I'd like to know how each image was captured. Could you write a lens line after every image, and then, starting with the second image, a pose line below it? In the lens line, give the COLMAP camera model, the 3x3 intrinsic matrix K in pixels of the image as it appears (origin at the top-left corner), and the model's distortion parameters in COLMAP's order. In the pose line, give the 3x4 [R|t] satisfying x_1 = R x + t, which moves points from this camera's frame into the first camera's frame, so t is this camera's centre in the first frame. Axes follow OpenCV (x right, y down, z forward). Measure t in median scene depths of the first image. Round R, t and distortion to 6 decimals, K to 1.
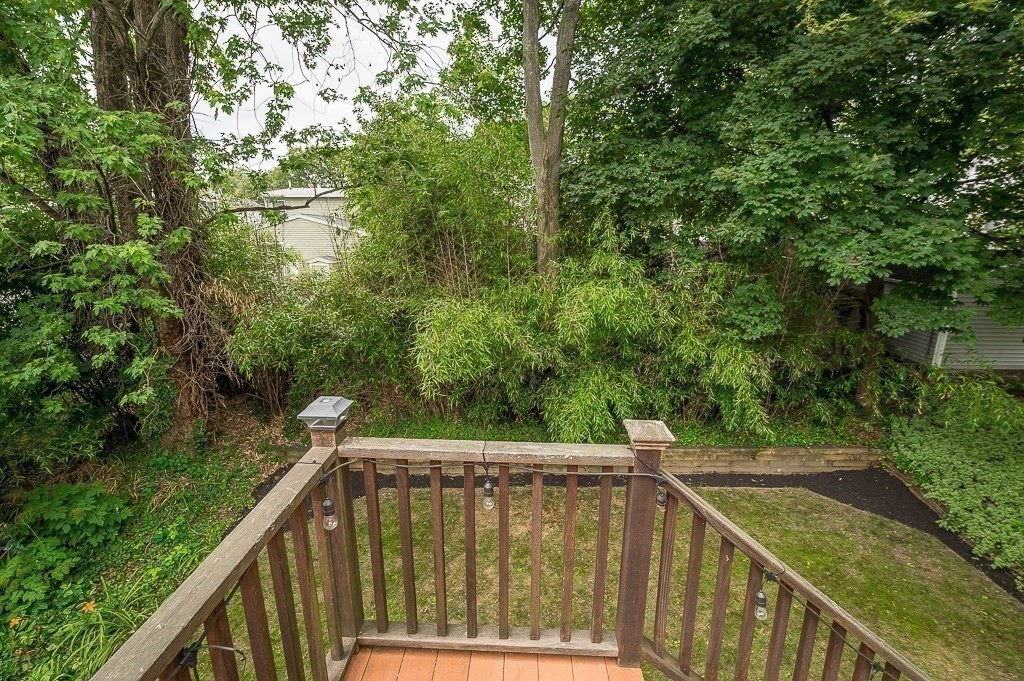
lens RADIAL K [[445.6, 0, 515.9], [0, 445.6, 337.5], [0, 0, 1]] dist [0.004676, 0.000075]
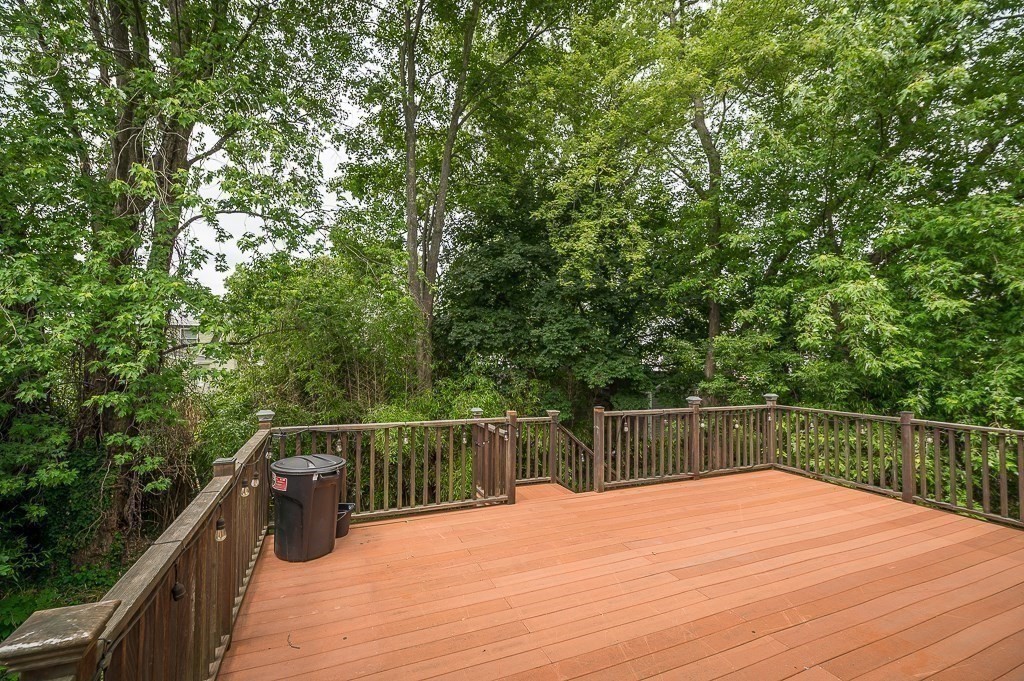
lens RADIAL K [[445.6, 0, 514.9], [0, 445.6, 347.1], [0, 0, 1]] dist [0.004676, 0.000075]
pose [[0.910976, 0.012241, 0.412278, -0.400723], [0.095185, 0.966340, -0.239014, 0.141118], [-0.401326, 0.256978, 0.879147, -0.625060]]
